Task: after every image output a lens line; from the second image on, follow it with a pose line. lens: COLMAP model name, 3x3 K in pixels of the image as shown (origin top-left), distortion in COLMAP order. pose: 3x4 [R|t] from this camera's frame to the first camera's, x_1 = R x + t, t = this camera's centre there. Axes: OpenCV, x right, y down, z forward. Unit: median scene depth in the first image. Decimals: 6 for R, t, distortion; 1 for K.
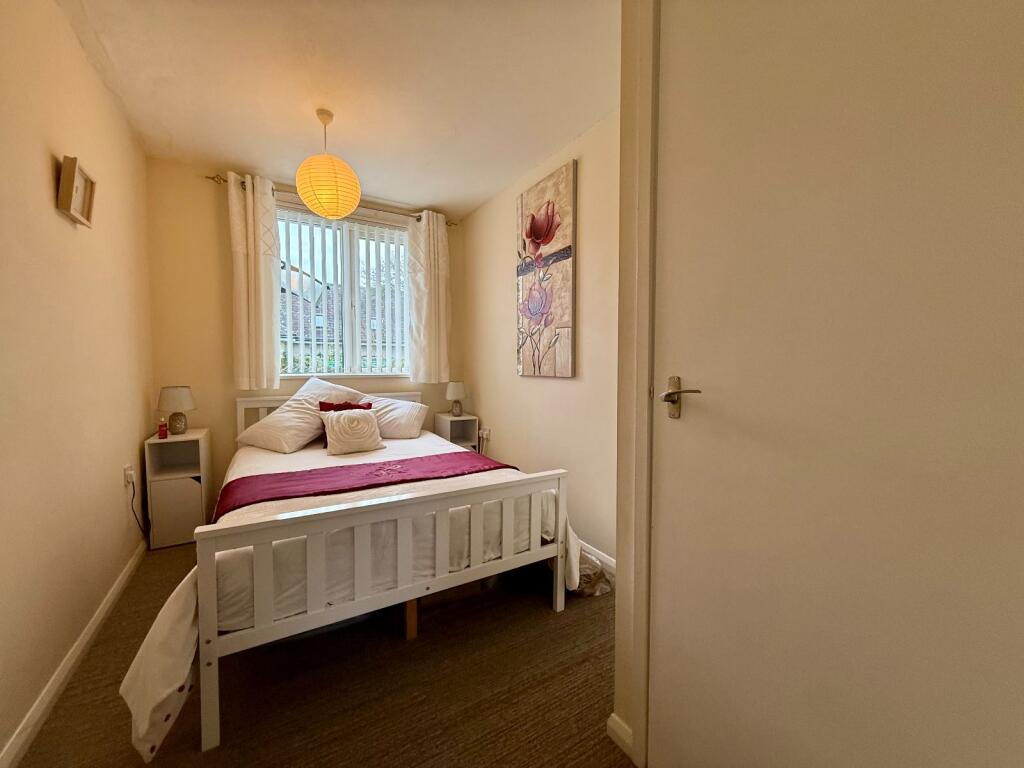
lens RADIAL K [[409.5, 0, 513.8], [0, 409.5, 384.5], [0, 0, 1]] dist [-0.000966, 0.000075]
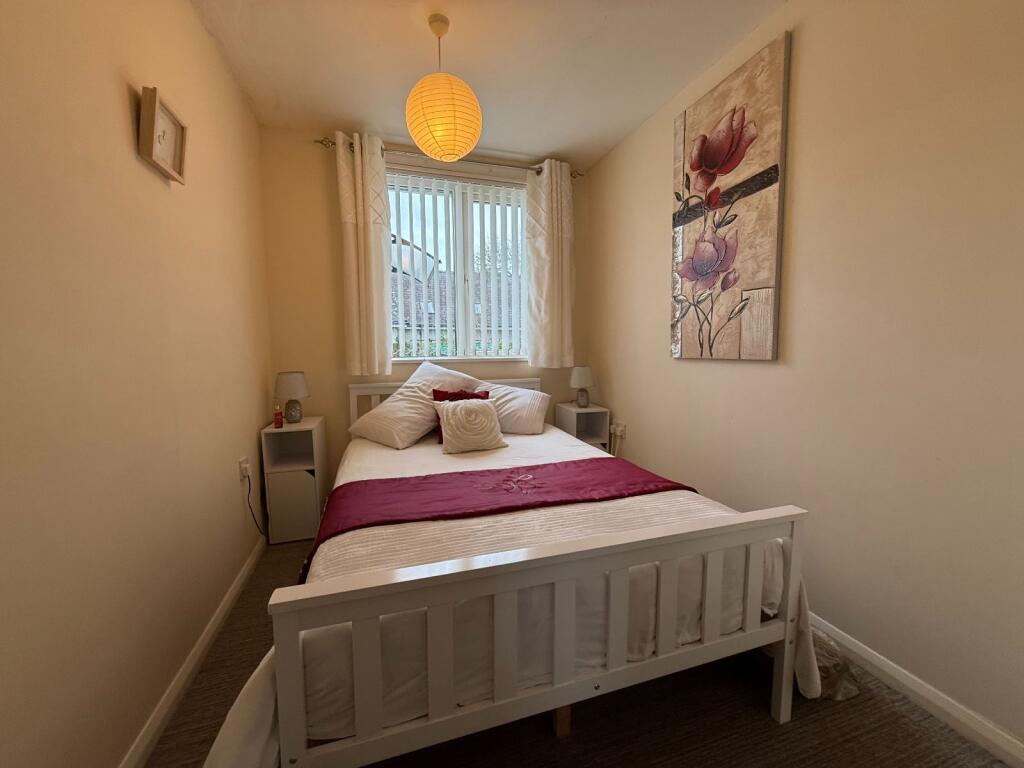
lens RADIAL K [[409.5, 0, 511.0], [0, 409.5, 385.8], [0, 0, 1]] dist [-0.000966, 0.000075]
pose [[0.970953, 0.010811, -0.239026, -0.117377], [-0.000550, 0.999077, 0.042956, -0.004017], [0.239270, -0.041577, 0.970063, 0.217593]]
